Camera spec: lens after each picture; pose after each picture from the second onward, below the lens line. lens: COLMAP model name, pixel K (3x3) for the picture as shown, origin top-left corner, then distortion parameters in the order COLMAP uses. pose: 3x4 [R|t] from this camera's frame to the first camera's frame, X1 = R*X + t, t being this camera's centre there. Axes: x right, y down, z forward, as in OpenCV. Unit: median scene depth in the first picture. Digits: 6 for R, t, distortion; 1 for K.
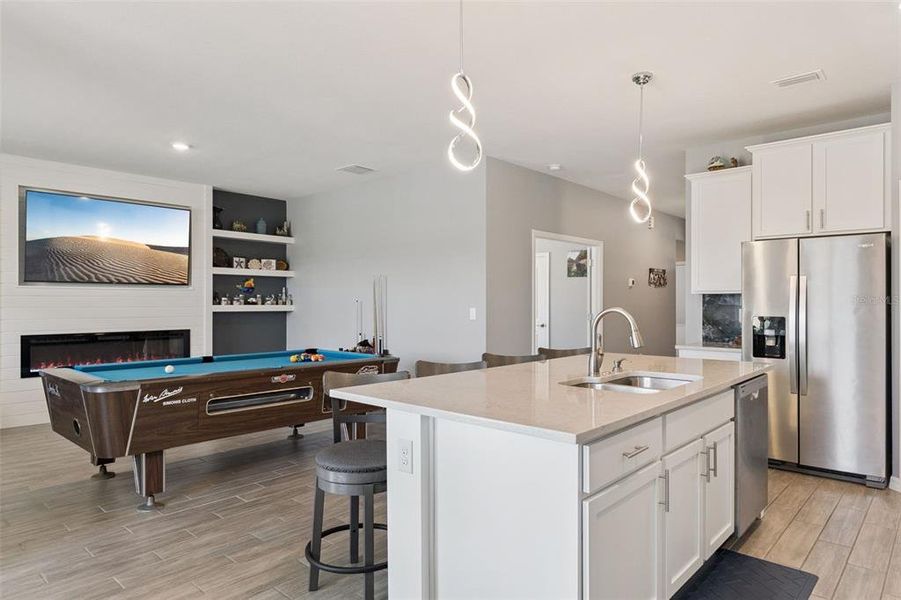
lens RADIAL K [[550.7, 0, 456.1], [0, 550.7, 303.8], [0, 0, 1]] dist [-0.000461, -0.004071]
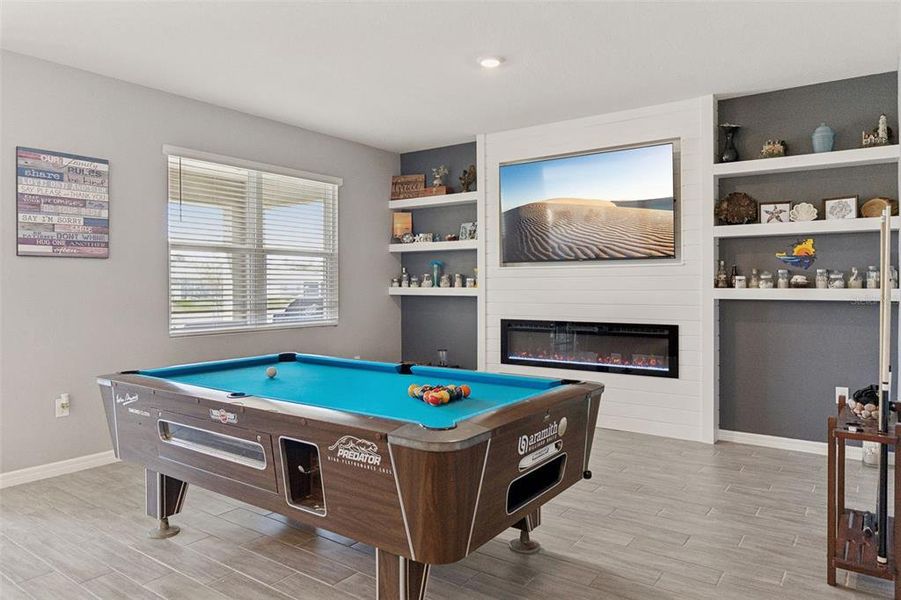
lens RADIAL K [[594.3, 0, 456.6], [0, 594.3, 290.5], [0, 0, 1]] dist [-0.004537, -0.001312]
pose [[0.113437, 0.008668, -0.993507, 0.194925], [0.001080, 0.999960, 0.008847, -0.001353], [0.993545, -0.002076, 0.113423, 0.682492]]
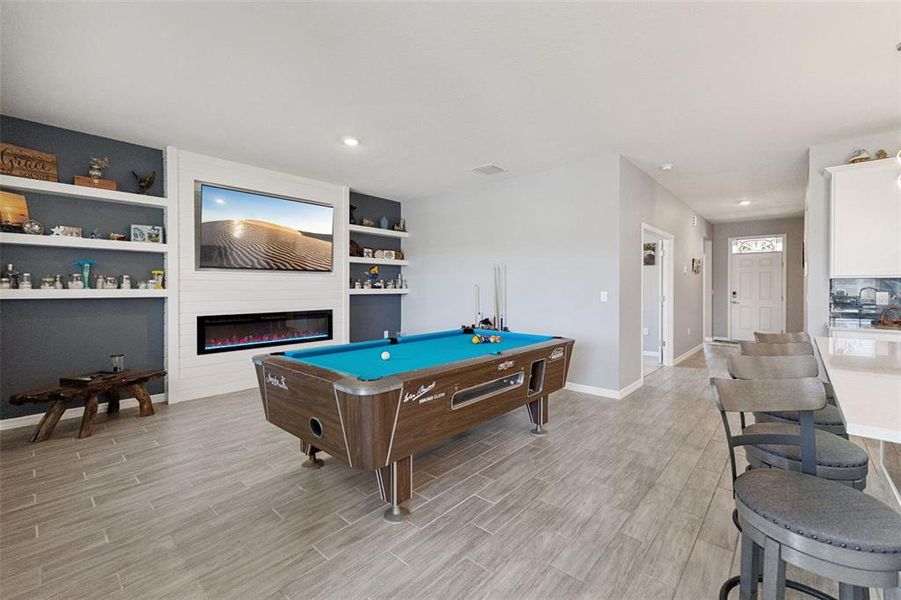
lens RADIAL K [[380.5, 0, 455.4], [0, 380.5, 291.5], [0, 0, 1]] dist [0.002143, 0.001657]
pose [[0.999970, -0.000030, 0.007720, -0.236737], [-0.000050, 0.999946, 0.010379, -0.000071], [-0.007720, -0.010379, 0.999916, 0.195908]]
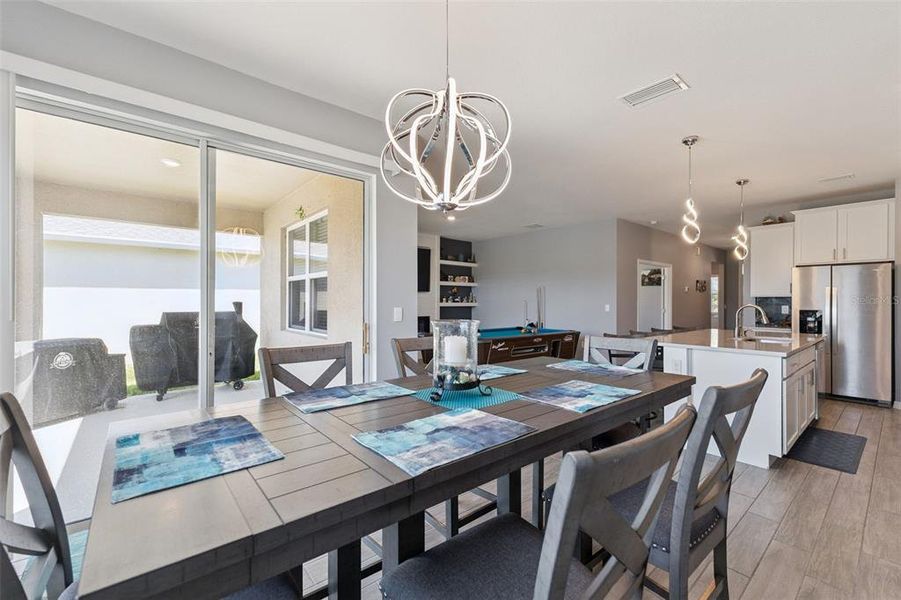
lens RADIAL K [[380.5, 0, 454.1], [0, 380.5, 303.6], [0, 0, 1]] dist [0.002143, 0.001657]
pose [[0.991322, 0.003523, -0.131406, -0.250904], [-0.003039, 0.999988, 0.003888, 0.000760], [0.131418, -0.003455, 0.991321, -0.224762]]
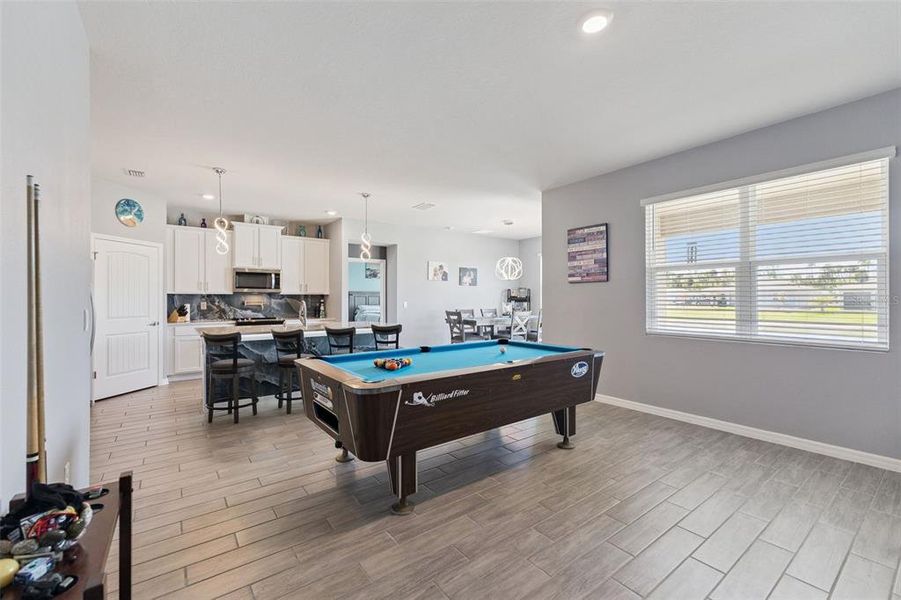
lens RADIAL K [[380.5, 0, 454.0], [0, 380.5, 296.1], [0, 0, 1]] dist [0.002143, 0.001657]
pose [[-0.981769, 0.004863, 0.190018, -0.337805], [0.003968, 0.999979, -0.005088, -0.001175], [-0.190039, -0.004241, -0.981767, 1.110241]]
